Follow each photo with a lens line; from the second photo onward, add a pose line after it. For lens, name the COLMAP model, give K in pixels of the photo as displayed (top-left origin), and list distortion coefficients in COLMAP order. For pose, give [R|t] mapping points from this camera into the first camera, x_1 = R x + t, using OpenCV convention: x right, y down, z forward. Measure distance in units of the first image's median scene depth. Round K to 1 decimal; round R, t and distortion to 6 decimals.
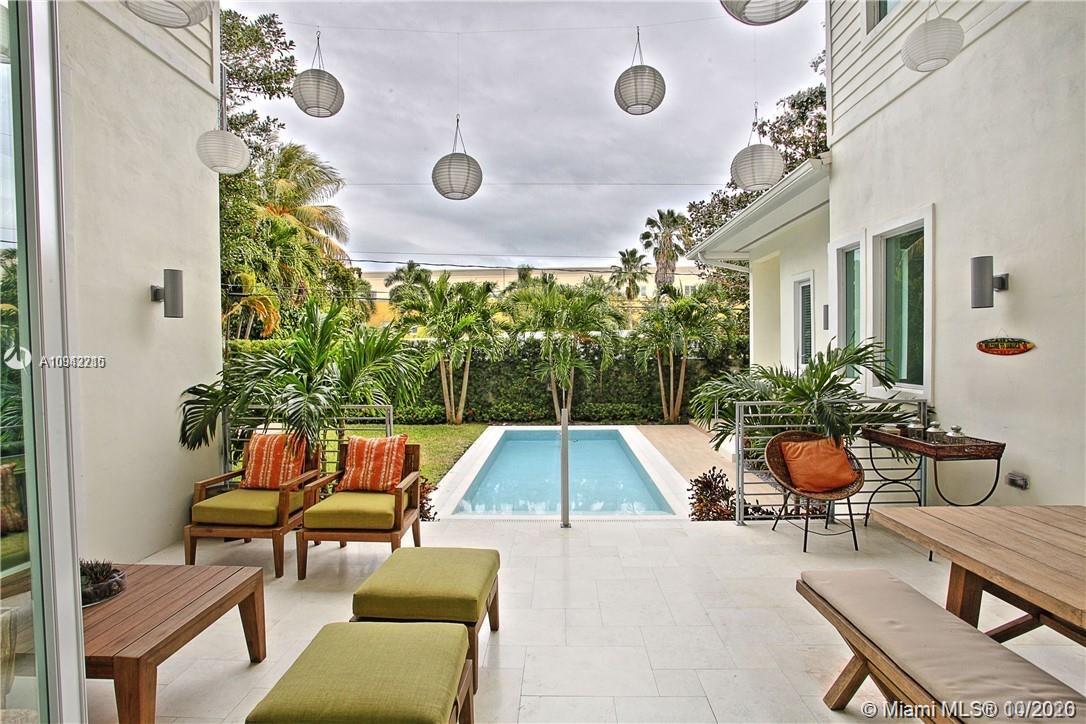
lens RADIAL K [[530.9, 0, 541.3], [0, 530.9, 364.5], [0, 0, 1]] dist [-0.048283, 0.004419]
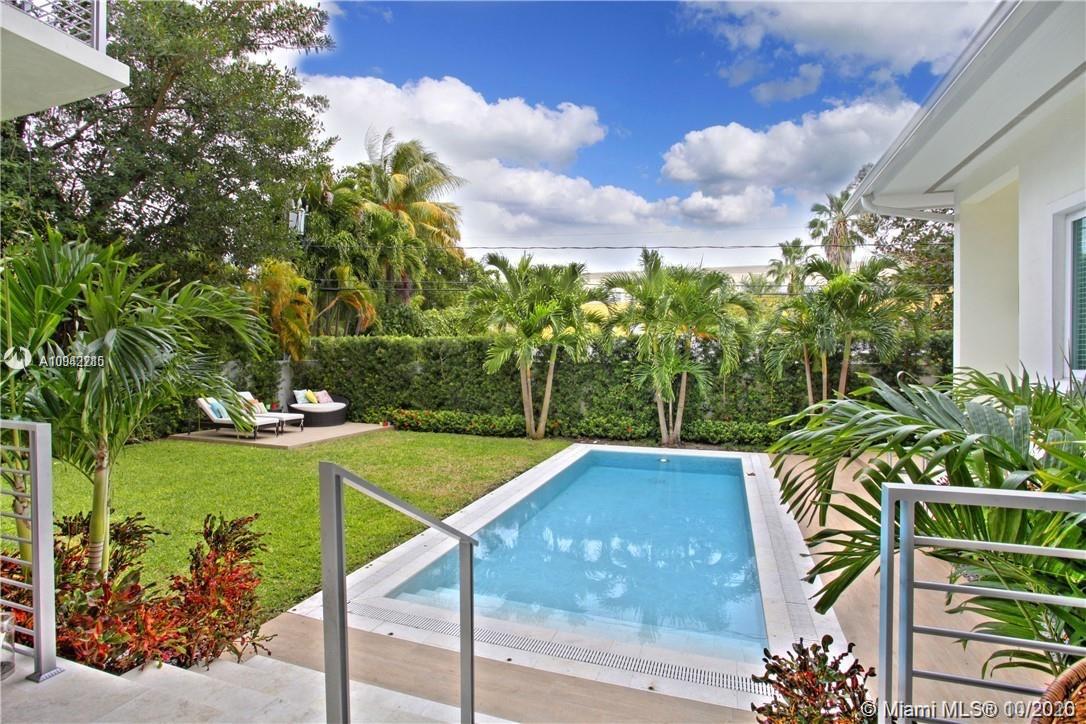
lens RADIAL K [[530.9, 0, 542.4], [0, 530.9, 357.0], [0, 0, 1]] dist [-0.048283, 0.004419]
pose [[0.956279, 0.013357, -0.292152, 0.085355], [-0.021429, 0.999471, -0.024446, 0.006170], [0.291671, 0.029638, 0.956059, 0.212720]]
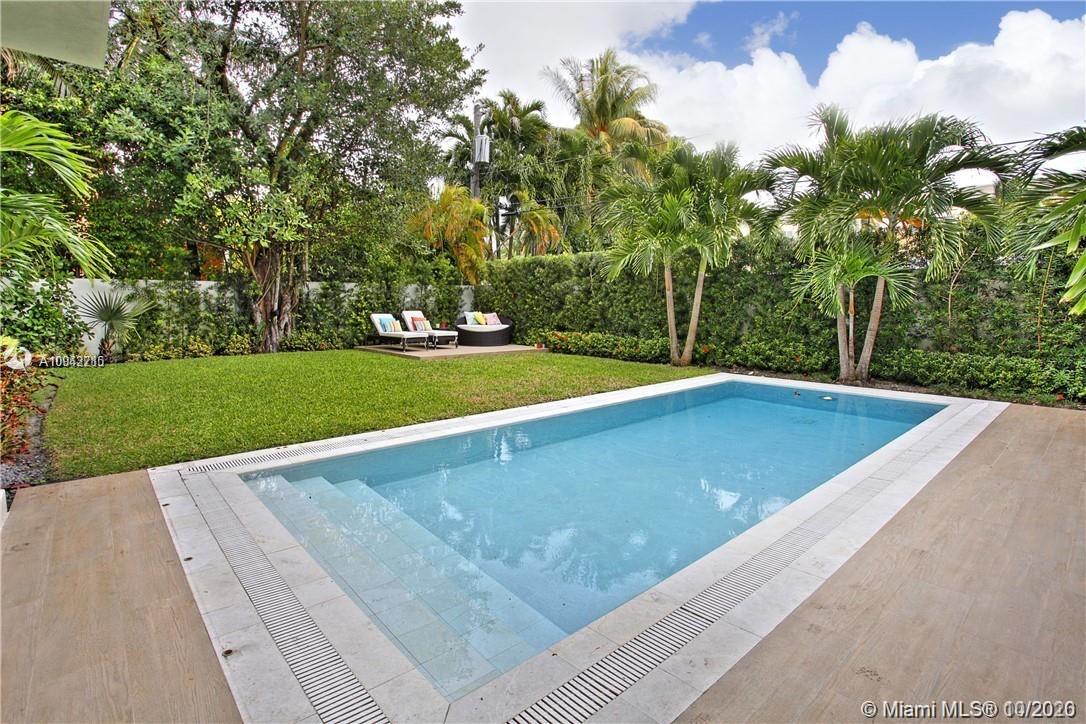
lens RADIAL K [[530.9, 0, 548.6], [0, 530.9, 358.0], [0, 0, 1]] dist [-0.048283, 0.004419]
pose [[0.699723, 0.081596, -0.709740, 0.201497], [-0.029867, 0.995929, 0.085052, 0.049447], [0.713790, -0.038315, 0.699311, 0.397988]]
